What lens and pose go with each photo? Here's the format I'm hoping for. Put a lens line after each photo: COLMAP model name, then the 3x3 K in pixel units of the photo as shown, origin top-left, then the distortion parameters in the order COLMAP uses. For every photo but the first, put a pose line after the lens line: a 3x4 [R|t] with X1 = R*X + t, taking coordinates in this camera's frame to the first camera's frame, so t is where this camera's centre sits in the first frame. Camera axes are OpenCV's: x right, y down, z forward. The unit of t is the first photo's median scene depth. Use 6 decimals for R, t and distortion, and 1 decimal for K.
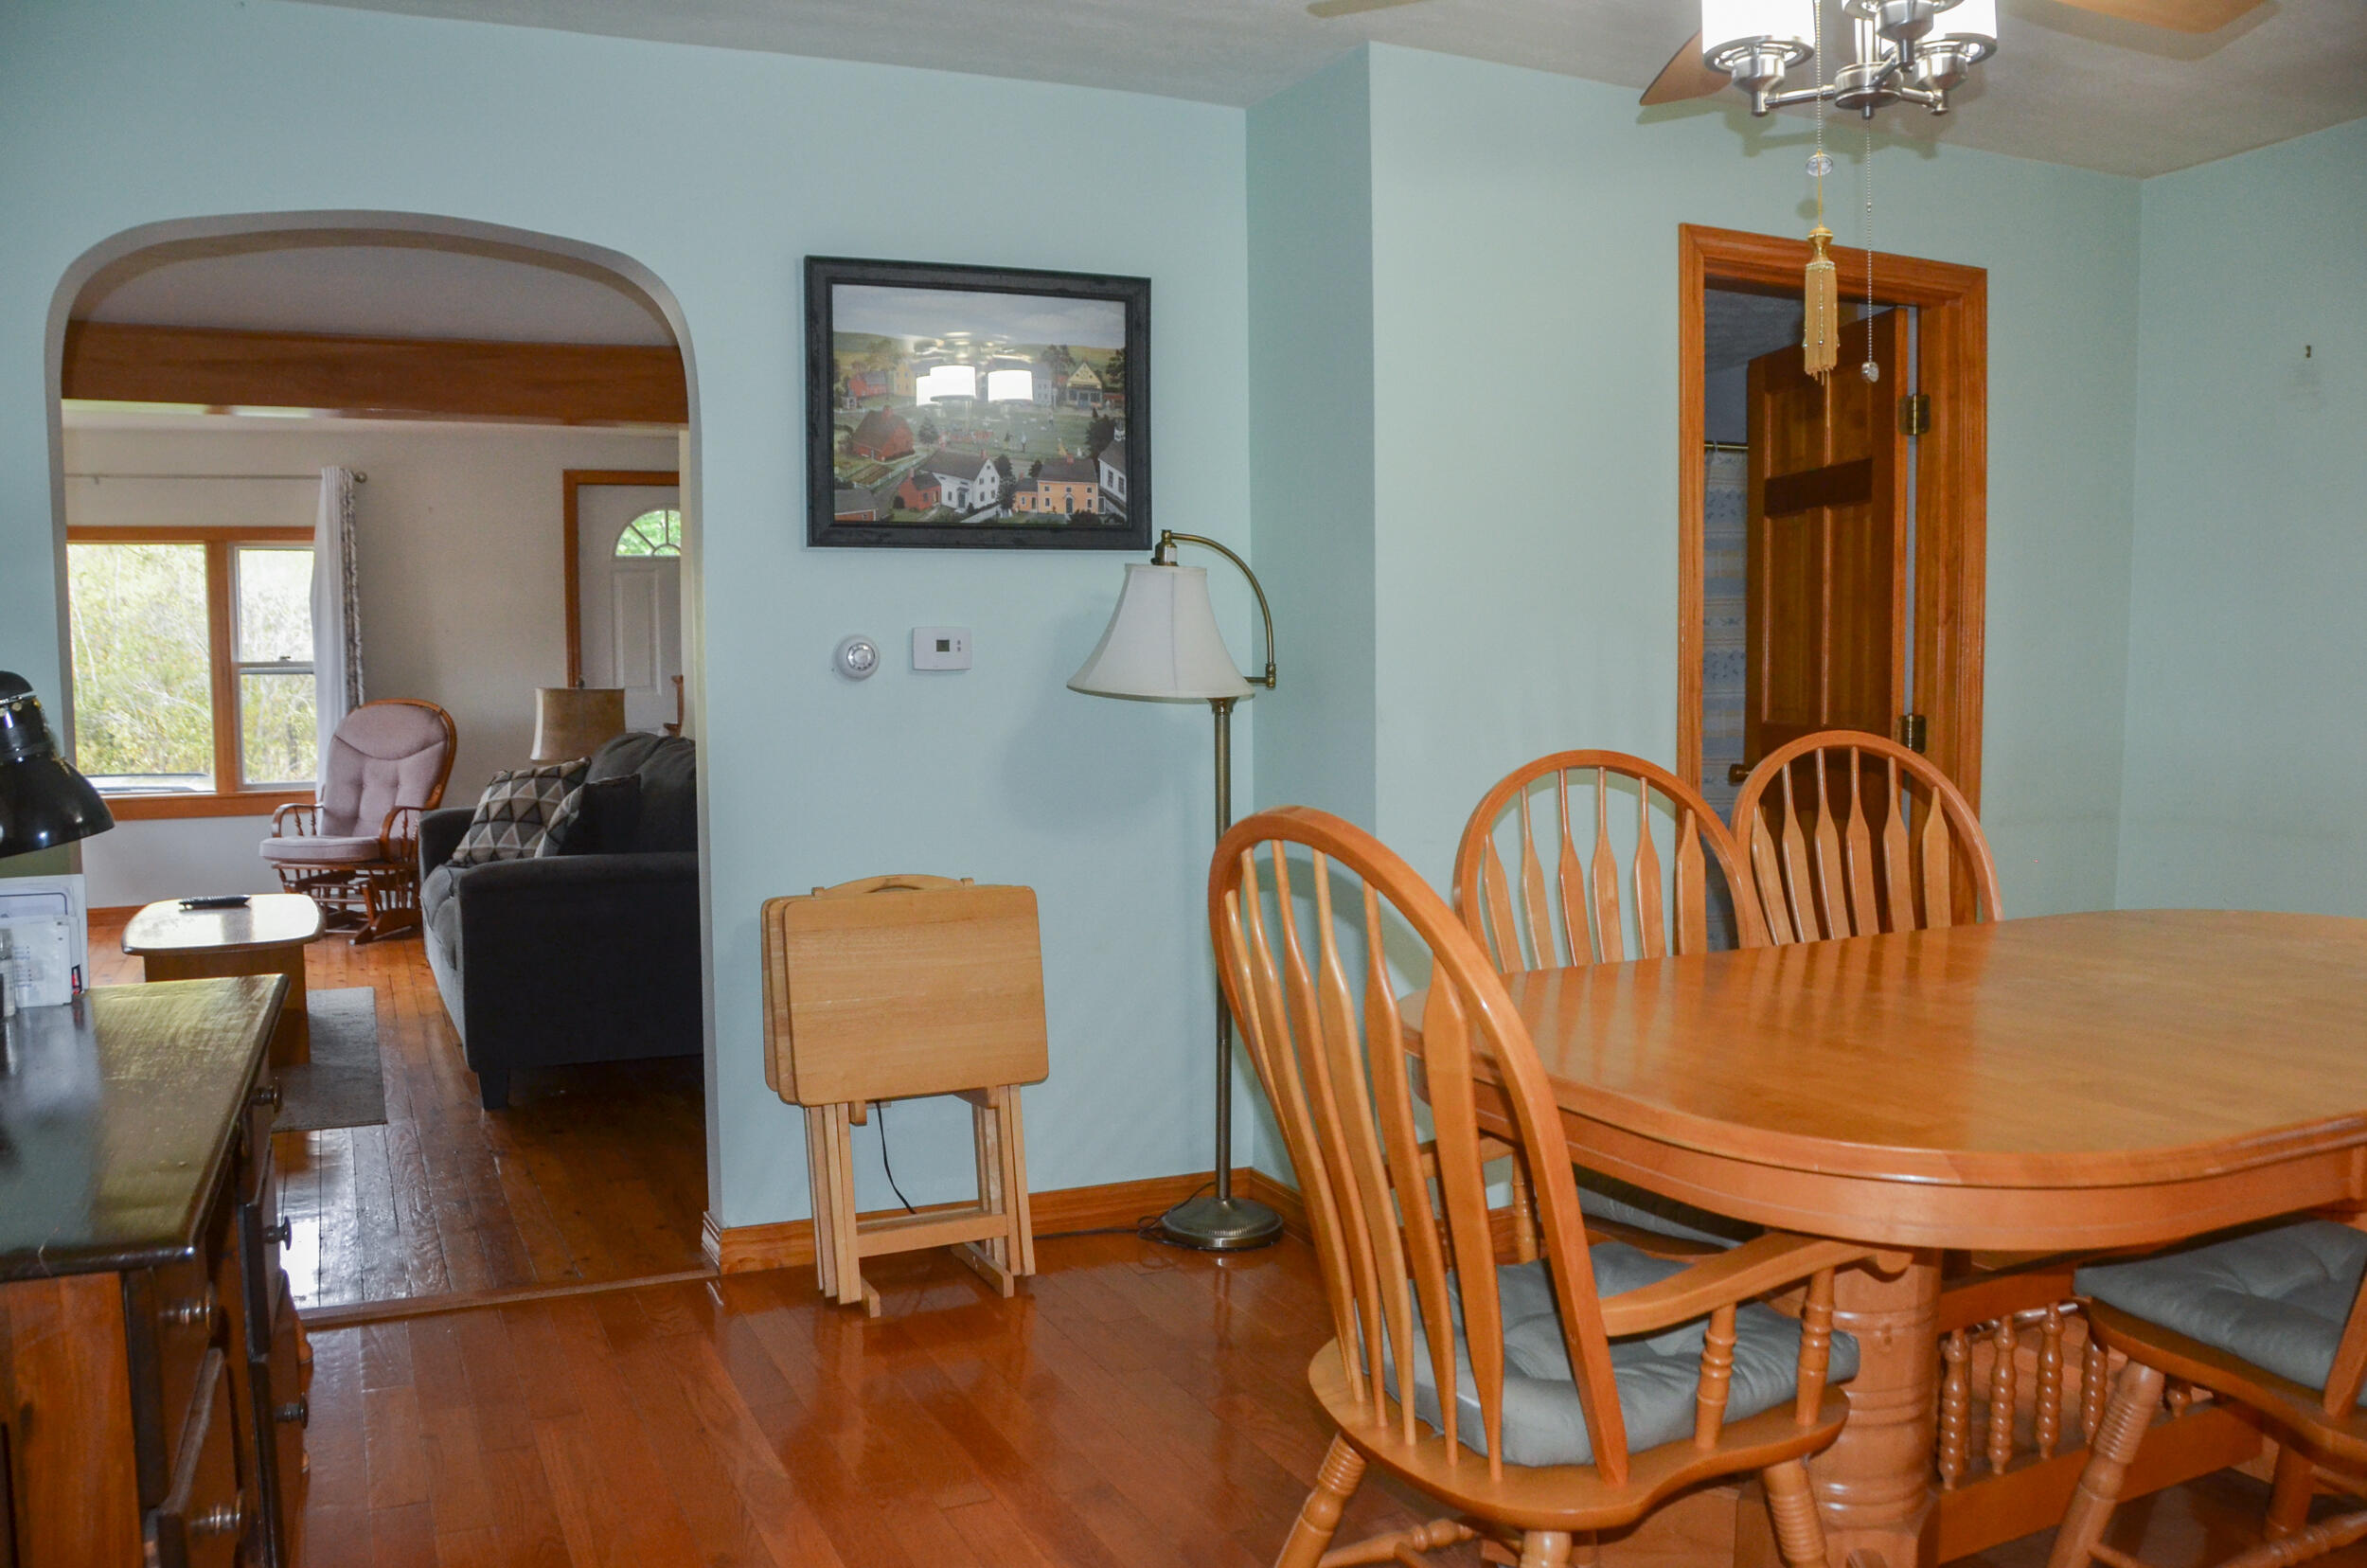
lens RADIAL K [[1851.4, 0, 1170.8], [0, 1851.4, 819.8], [0, 0, 1]] dist [-0.161357, 0.119793]
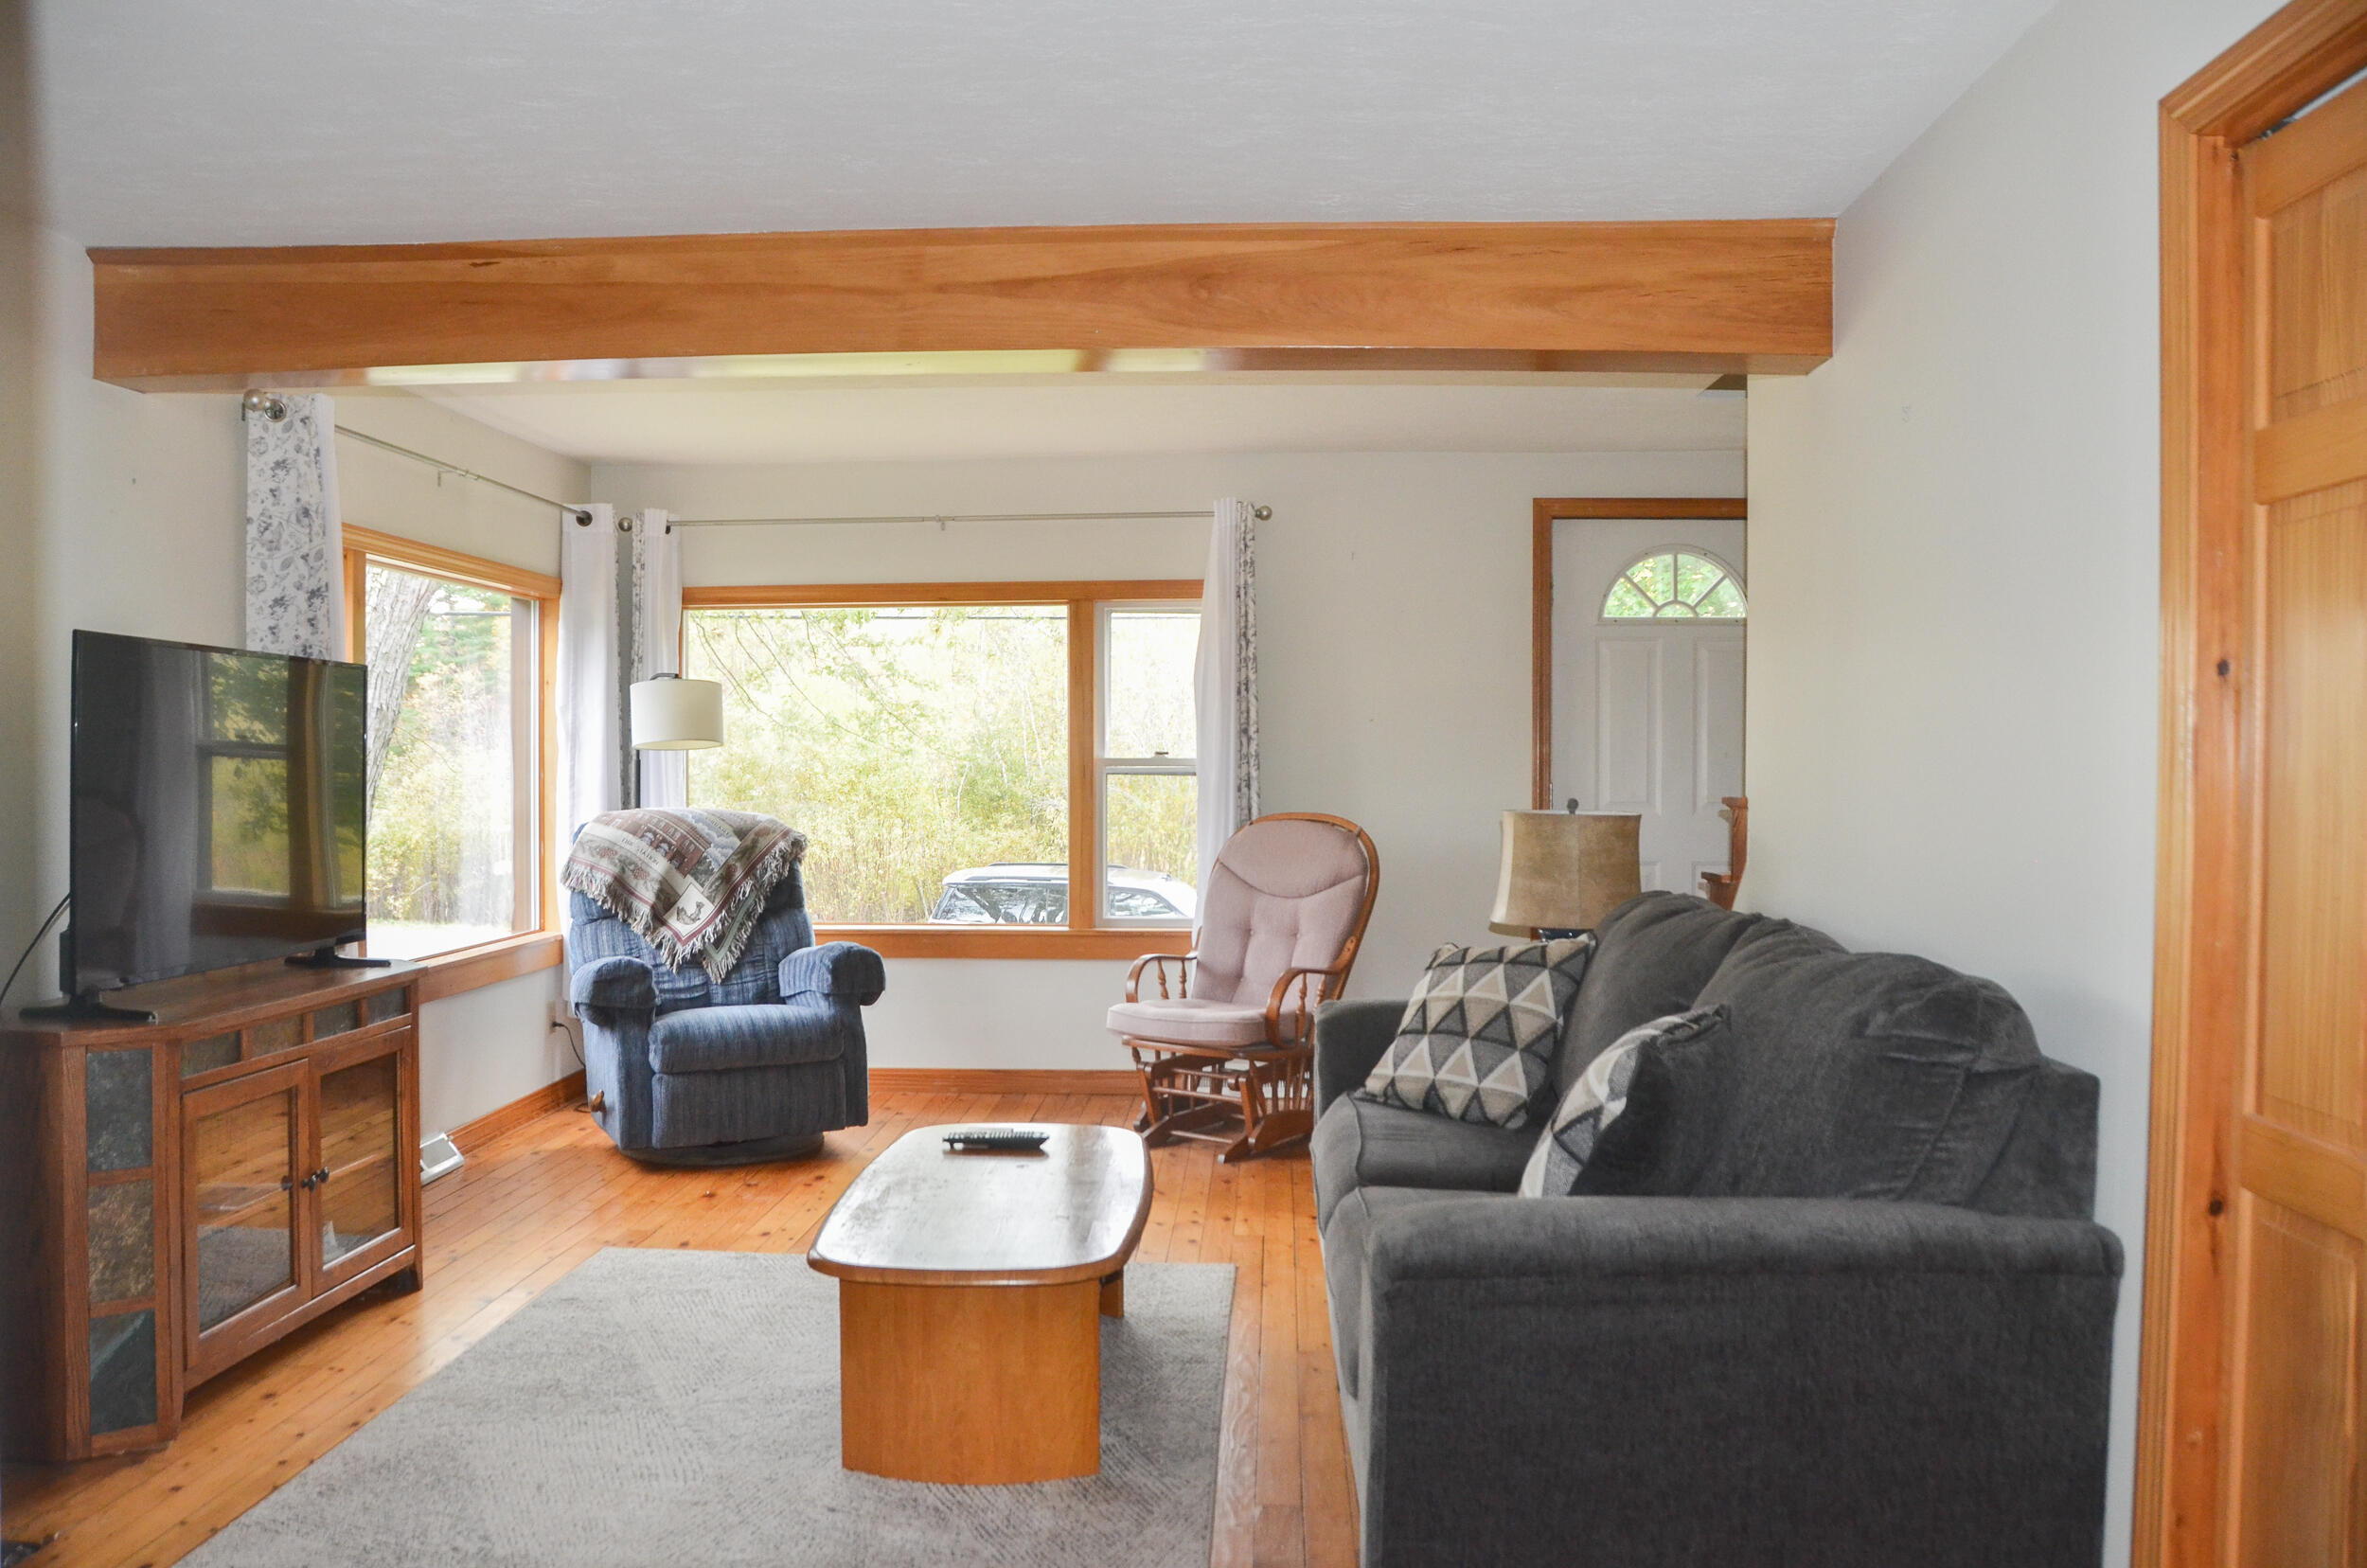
lens RADIAL K [[1851.4, 0, 1170.8], [0, 1851.4, 819.8], [0, 0, 1]] dist [-0.161357, 0.119793]
pose [[0.883831, 0.024009, -0.467190, -0.132777], [-0.048218, 0.998038, -0.039931, -0.033405], [0.465315, 0.057819, 0.883255, 0.330777]]
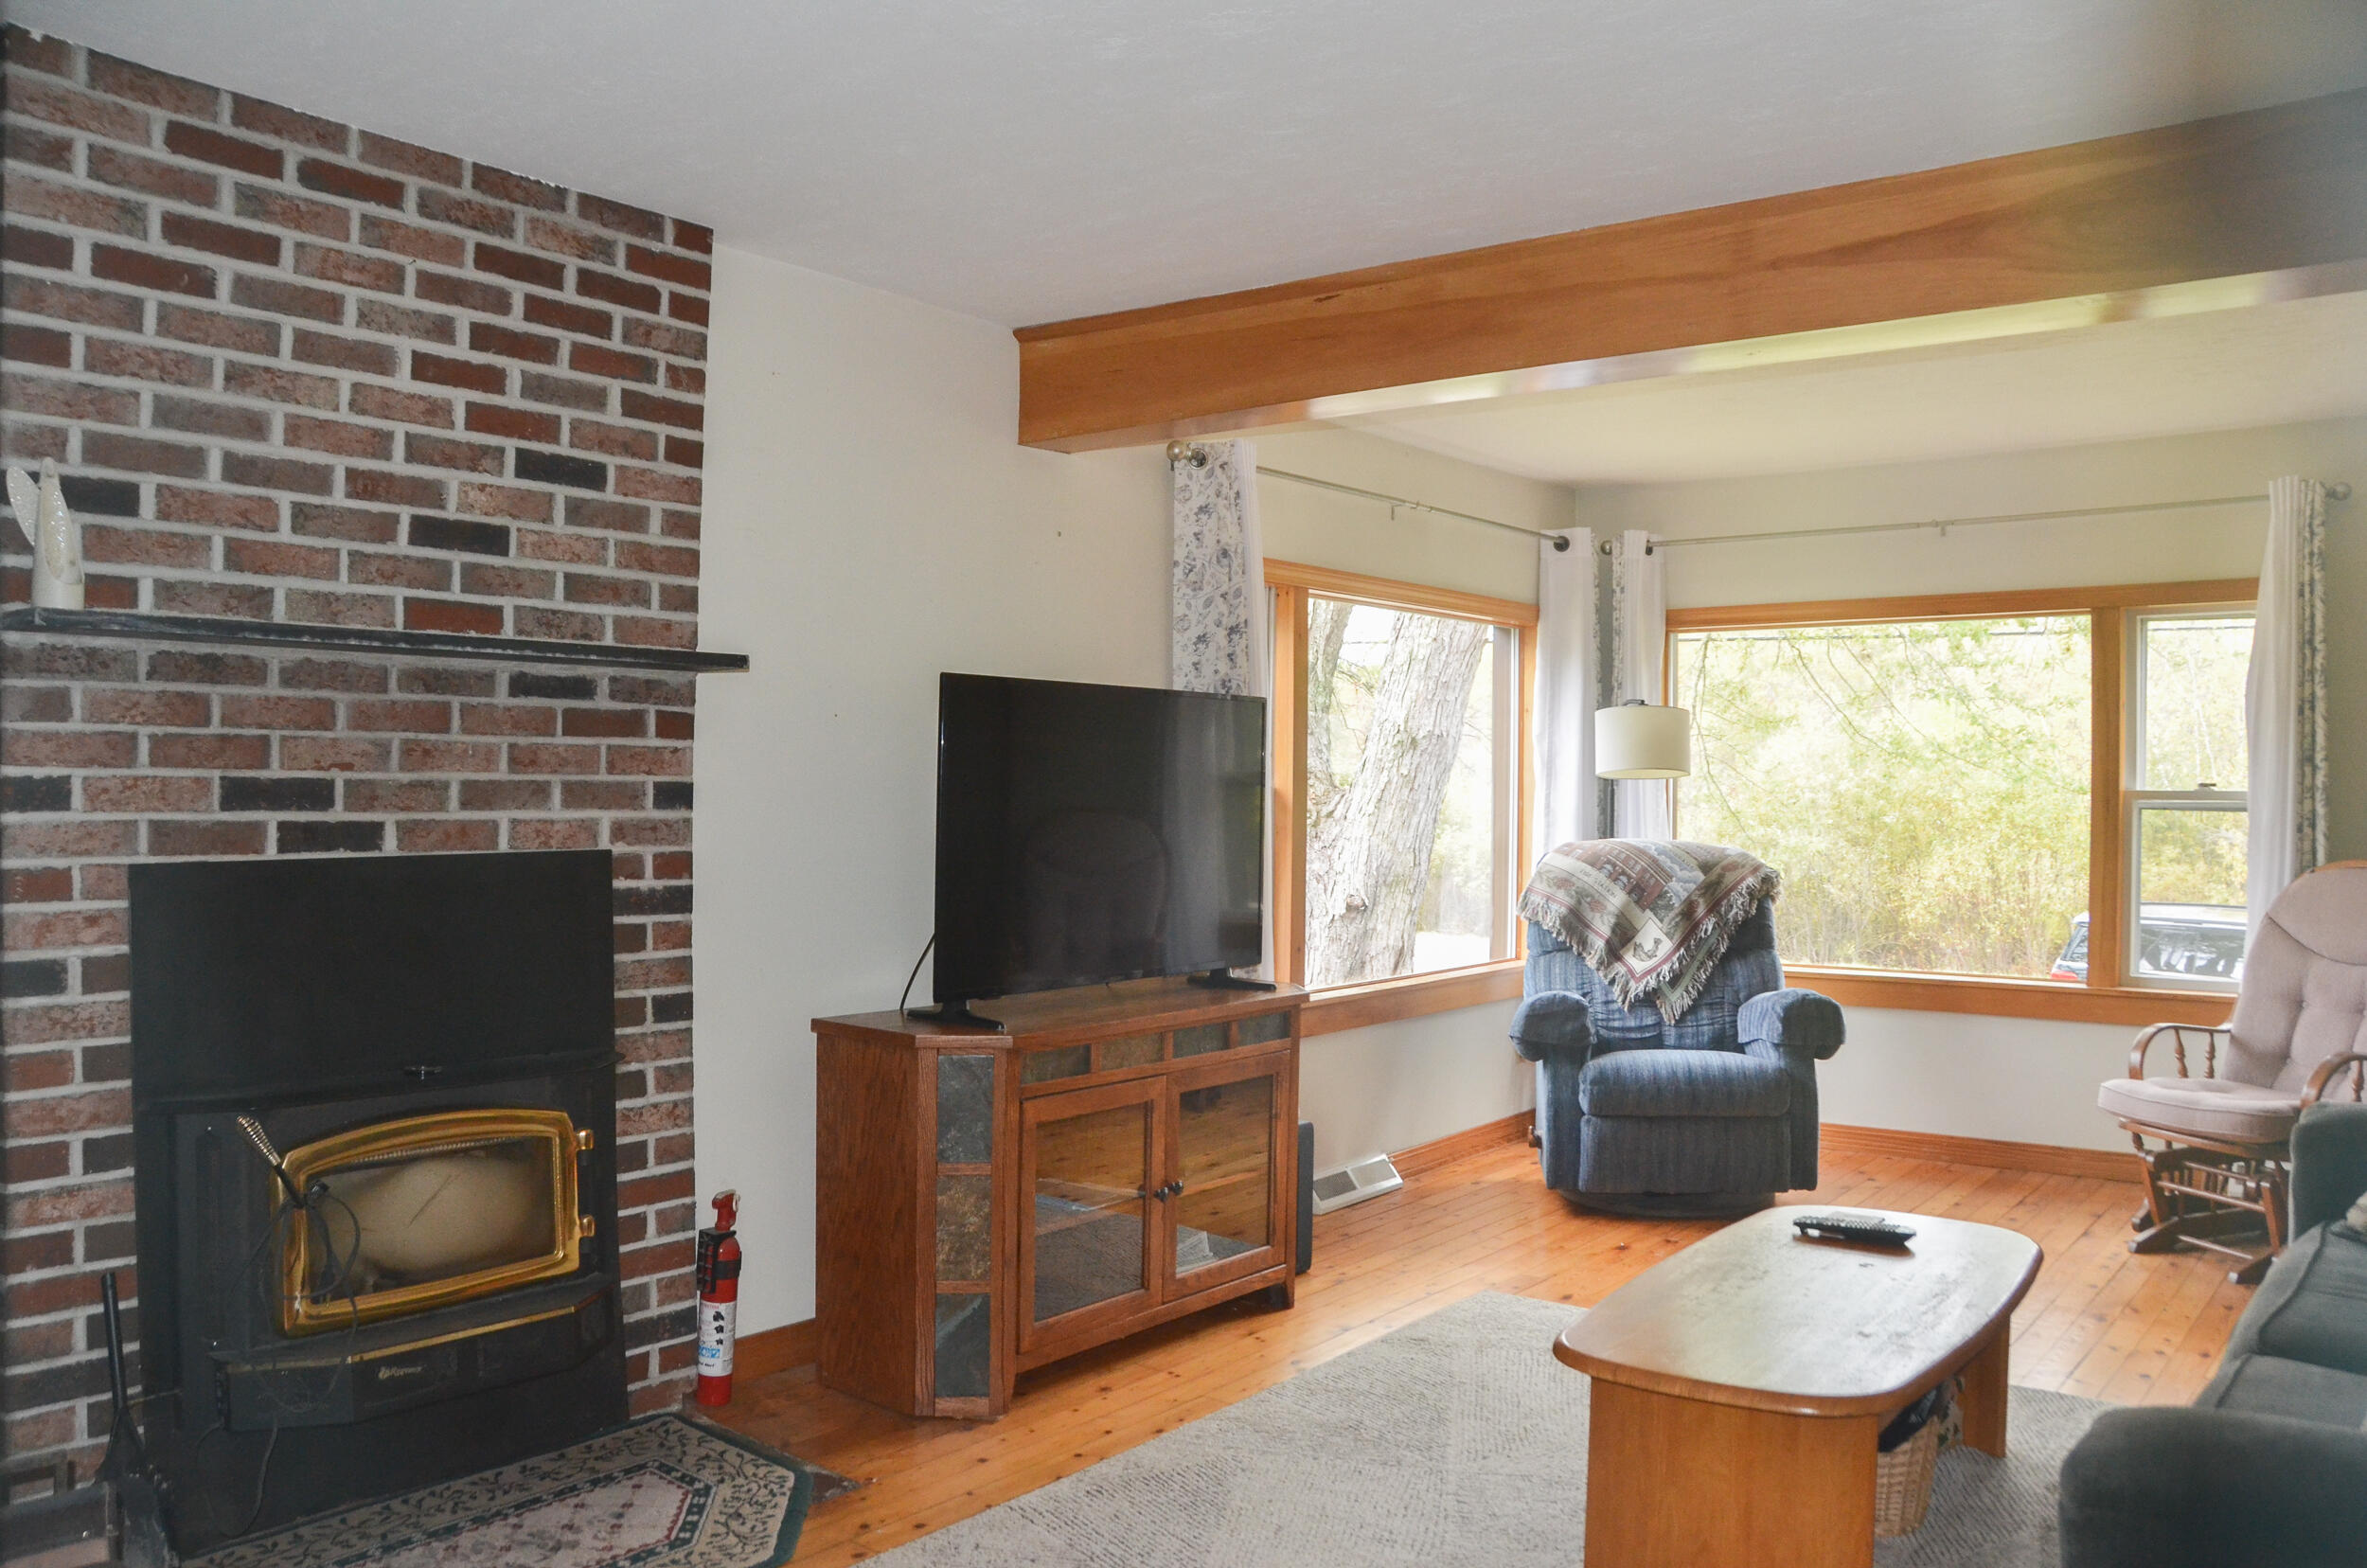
lens RADIAL K [[1851.4, 0, 1170.8], [0, 1851.4, 819.8], [0, 0, 1]] dist [-0.161357, 0.119793]
pose [[0.451117, 0.028217, -0.892019, -0.101257], [-0.083385, 0.996460, -0.010649, -0.043013], [0.888561, 0.079185, 0.451873, 0.407589]]
